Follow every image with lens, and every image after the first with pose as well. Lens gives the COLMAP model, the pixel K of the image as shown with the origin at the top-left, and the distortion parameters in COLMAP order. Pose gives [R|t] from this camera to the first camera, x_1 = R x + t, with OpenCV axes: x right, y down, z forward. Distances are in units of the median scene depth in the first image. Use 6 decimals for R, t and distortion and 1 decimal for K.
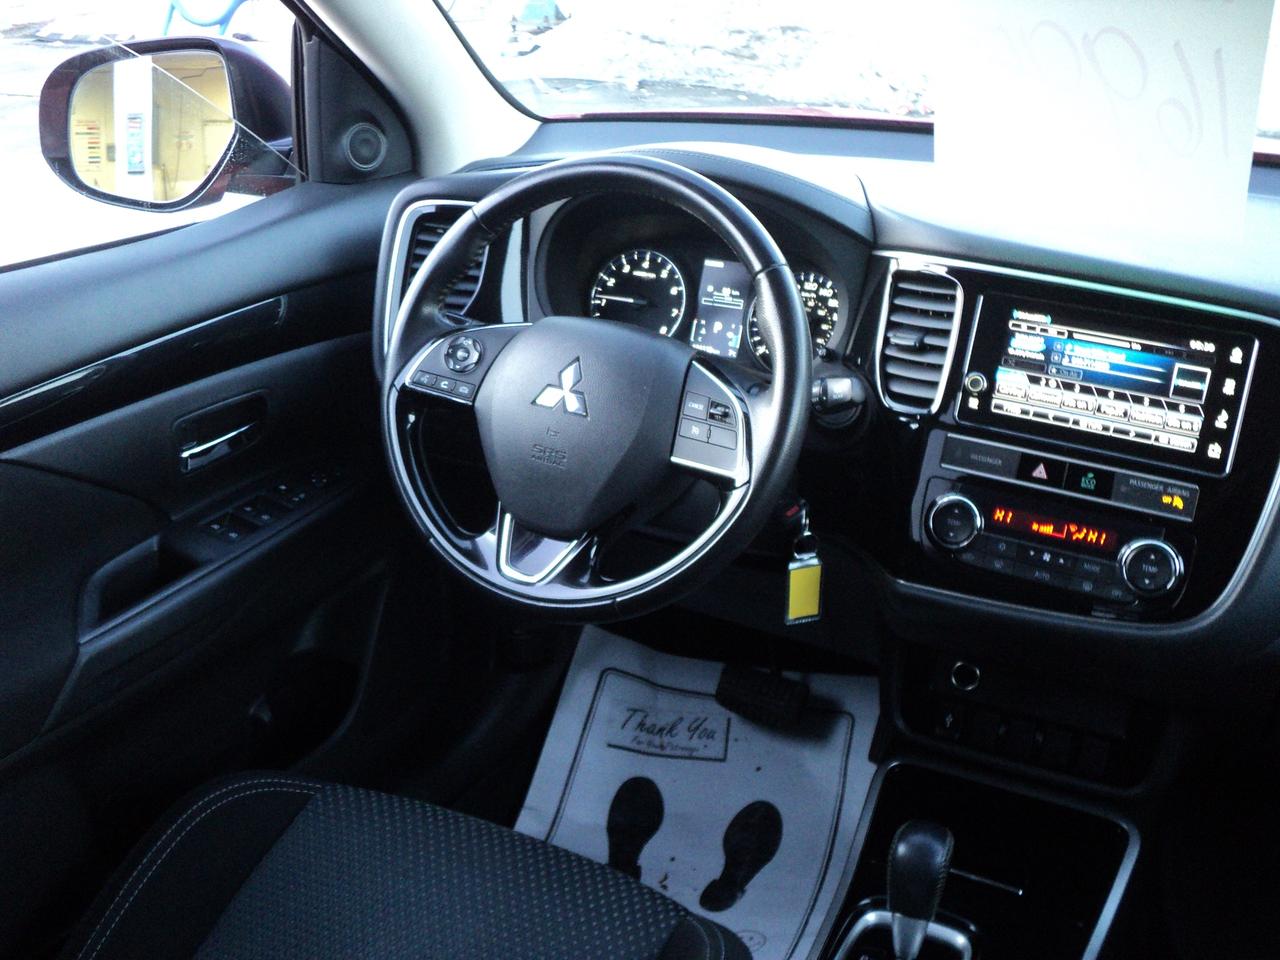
lens RADIAL K [[1330.2, 0, 640.0], [0, 1330.2, 477.0], [0, 0, 1]] dist [-0.156258, 0.000000]
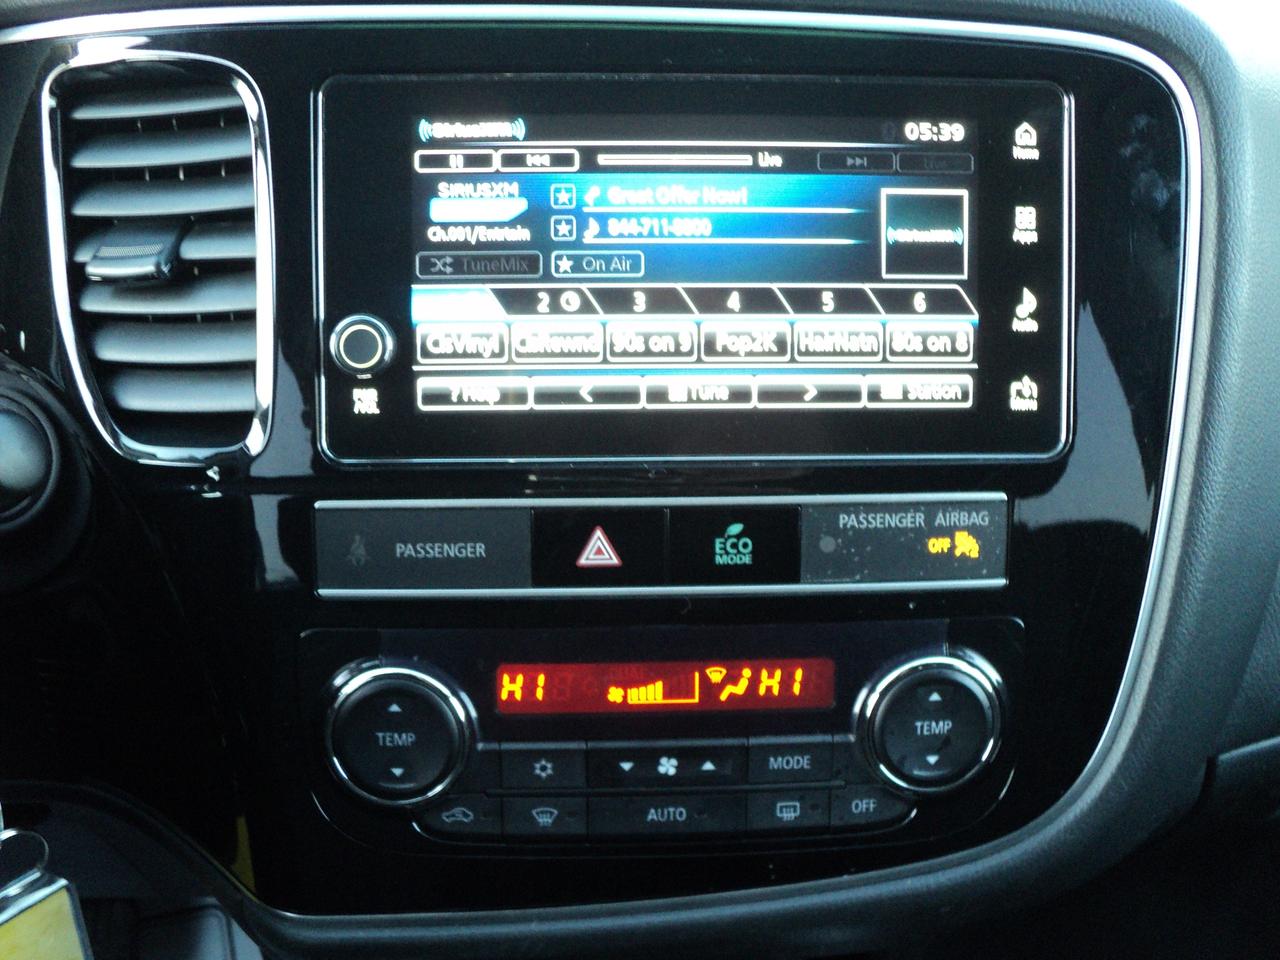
lens RADIAL K [[1330.2, 0, 633.6], [0, 1330.2, 489.4], [0, 0, 1]] dist [-0.156258, 0.000000]
pose [[0.836620, -0.259596, 0.482365, 0.141457], [0.215224, 0.965538, 0.146339, -0.071663], [-0.503731, -0.018614, 0.863660, 0.679615]]
